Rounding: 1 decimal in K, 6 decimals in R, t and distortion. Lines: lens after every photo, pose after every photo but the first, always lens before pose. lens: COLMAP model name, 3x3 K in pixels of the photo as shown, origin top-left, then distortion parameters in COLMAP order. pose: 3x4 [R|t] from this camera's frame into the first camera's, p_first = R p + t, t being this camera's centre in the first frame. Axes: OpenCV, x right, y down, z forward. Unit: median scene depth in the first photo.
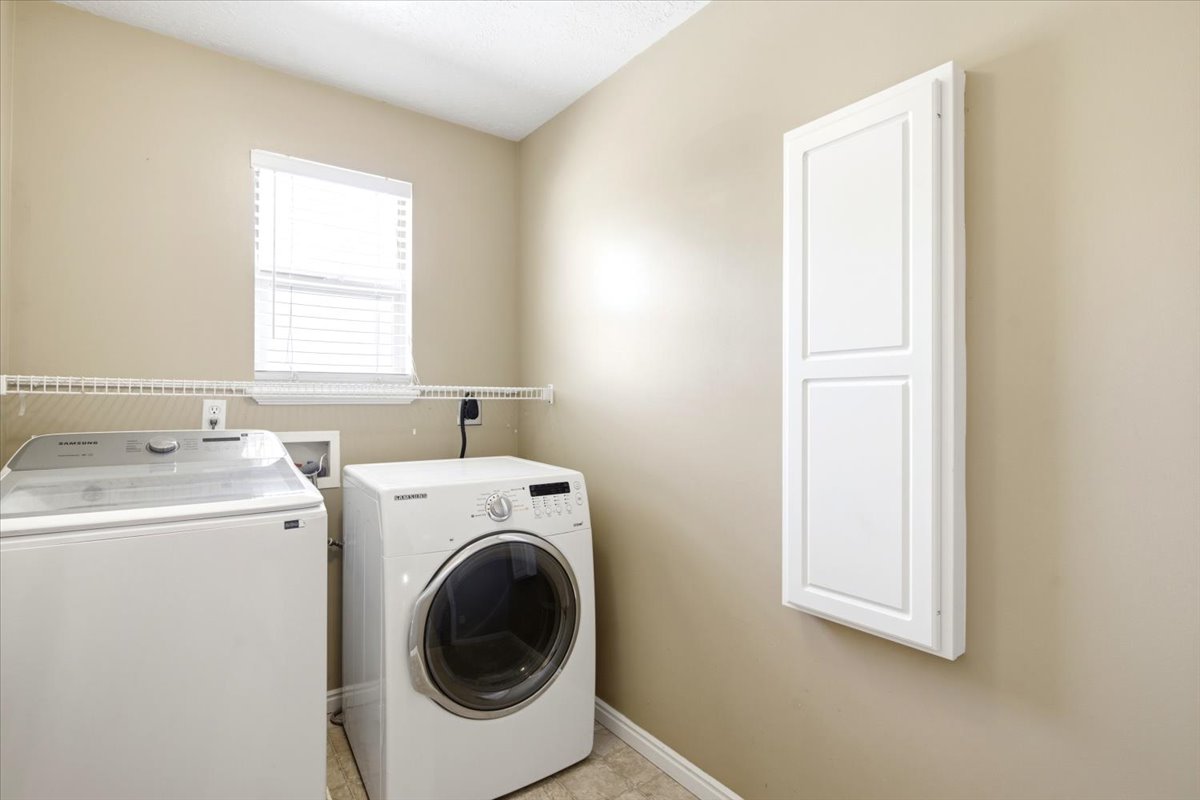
lens RADIAL K [[576.2, 0, 598.3], [0, 576.2, 399.0], [0, 0, 1]] dist [0.001697, -0.000116]
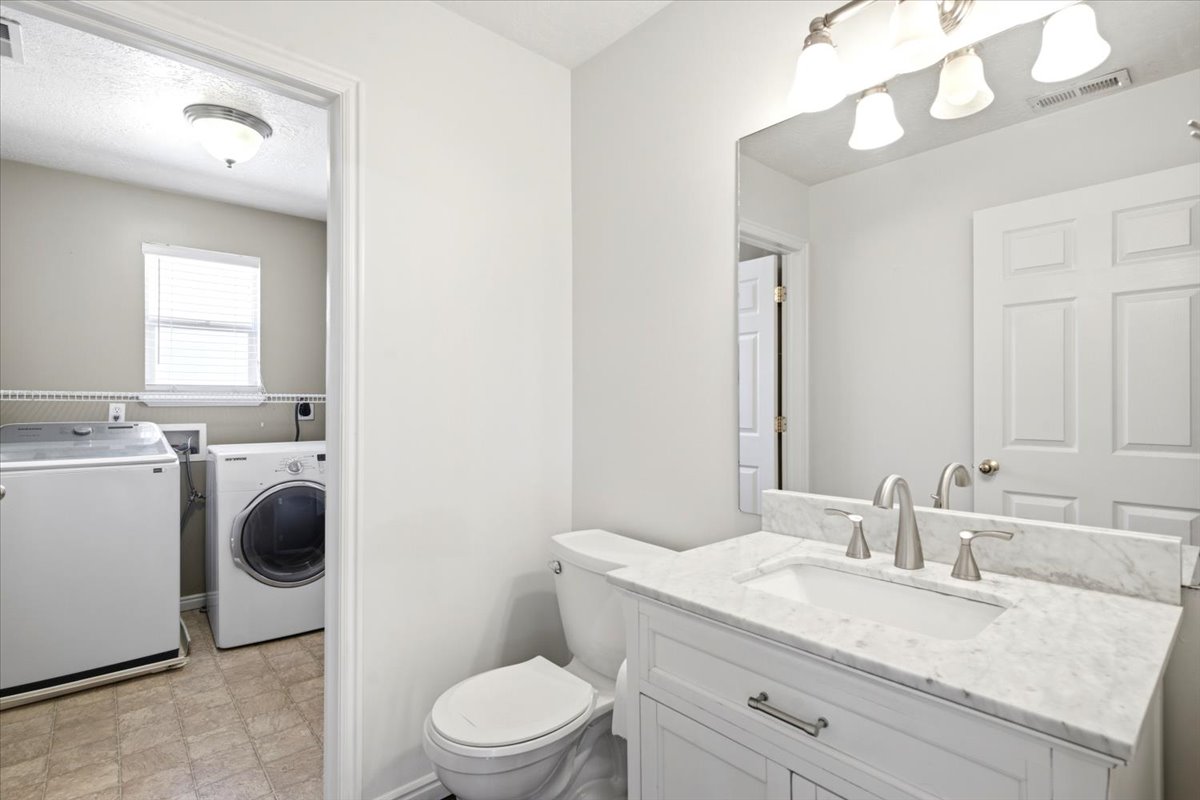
lens RADIAL K [[571.7, 0, 574.5], [0, 571.7, 401.2], [0, 0, 1]] dist [0.022550, 0.000176]
pose [[0.998041, -0.001595, 0.062550, 0.482010], [0.001640, 0.999998, -0.000682, -0.001455], [-0.062549, 0.000783, 0.998042, -0.658631]]
